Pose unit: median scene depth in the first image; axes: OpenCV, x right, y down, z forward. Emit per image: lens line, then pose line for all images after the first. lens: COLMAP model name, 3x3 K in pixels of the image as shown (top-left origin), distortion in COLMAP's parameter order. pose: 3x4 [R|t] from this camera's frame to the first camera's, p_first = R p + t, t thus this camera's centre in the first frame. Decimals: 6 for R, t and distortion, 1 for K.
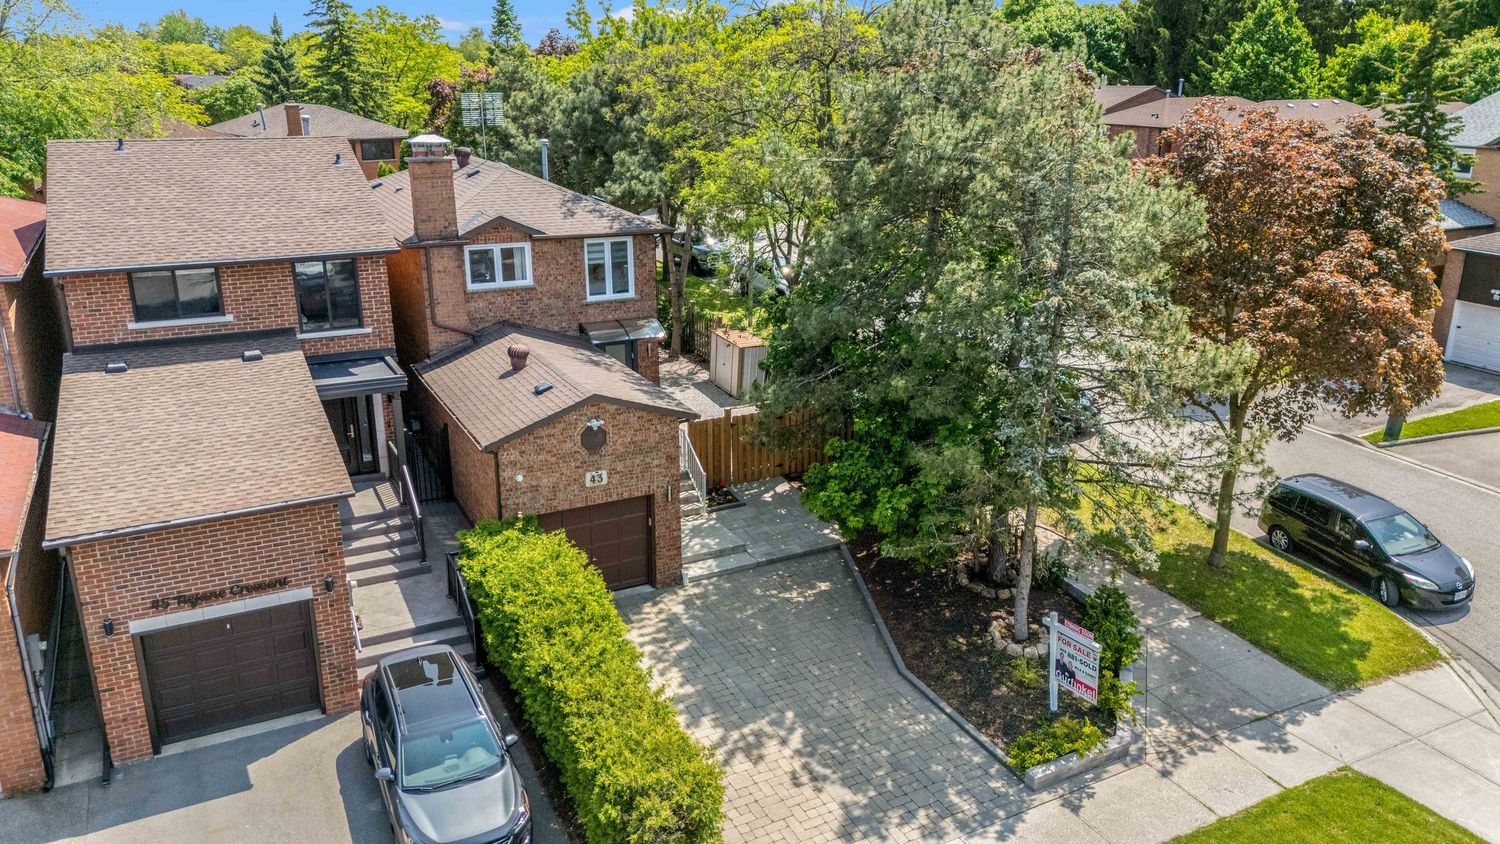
lens RADIAL K [[1100.1, 0, 750.0], [0, 1100.1, 422.0], [0, 0, 1]] dist [0.024360, -0.006428]
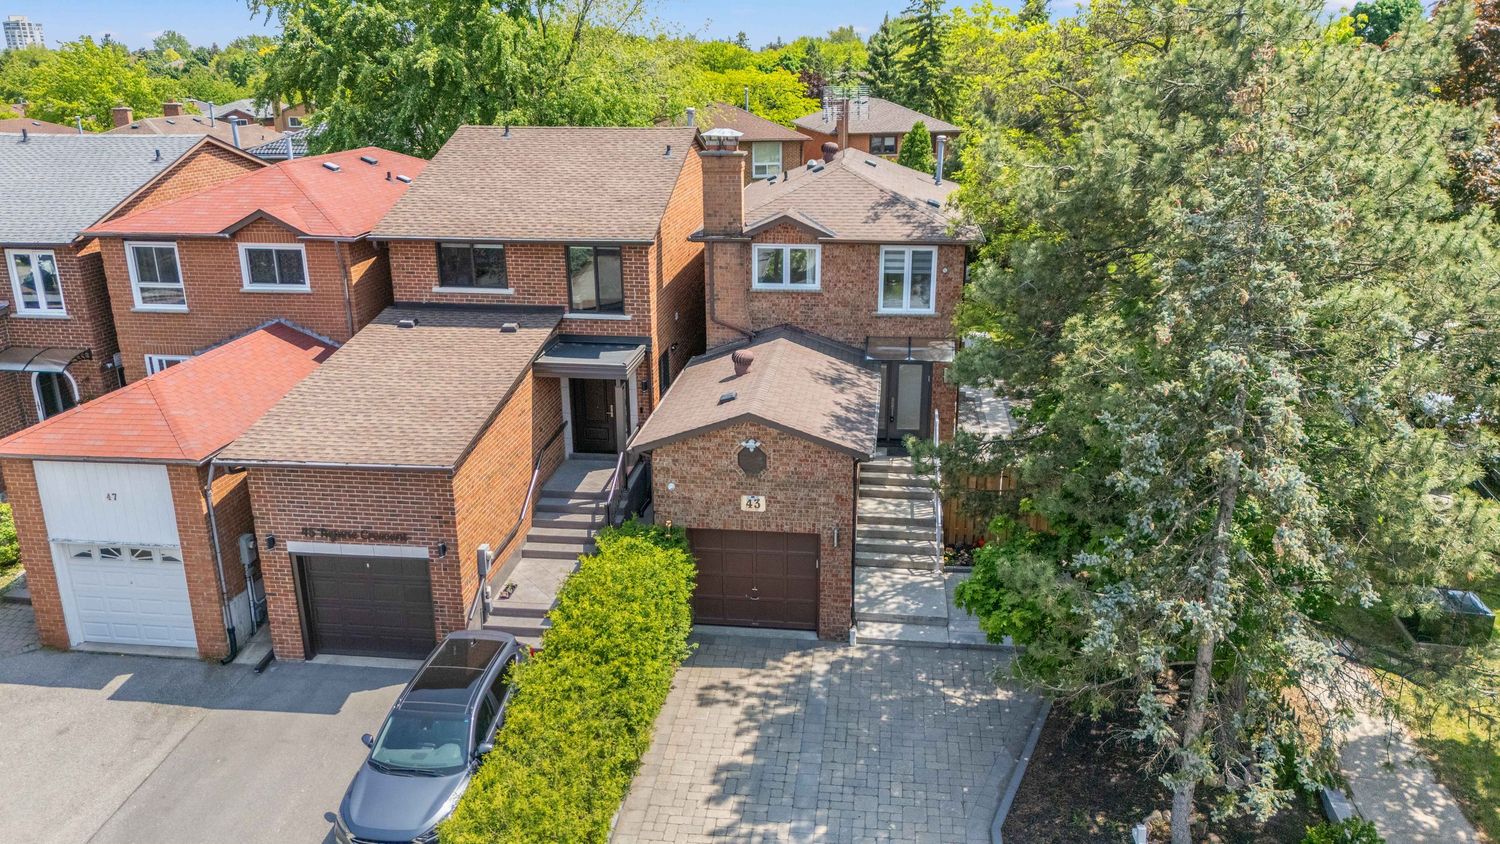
lens RADIAL K [[1092.9, 0, 748.2], [0, 1092.9, 411.9], [0, 0, 1]] dist [0.122890, -0.189607]
pose [[0.818026, 0.161867, -0.551935, 0.337107], [-0.164145, 0.985377, 0.045703, -0.063042], [0.551262, 0.053210, 0.832634, 0.219617]]
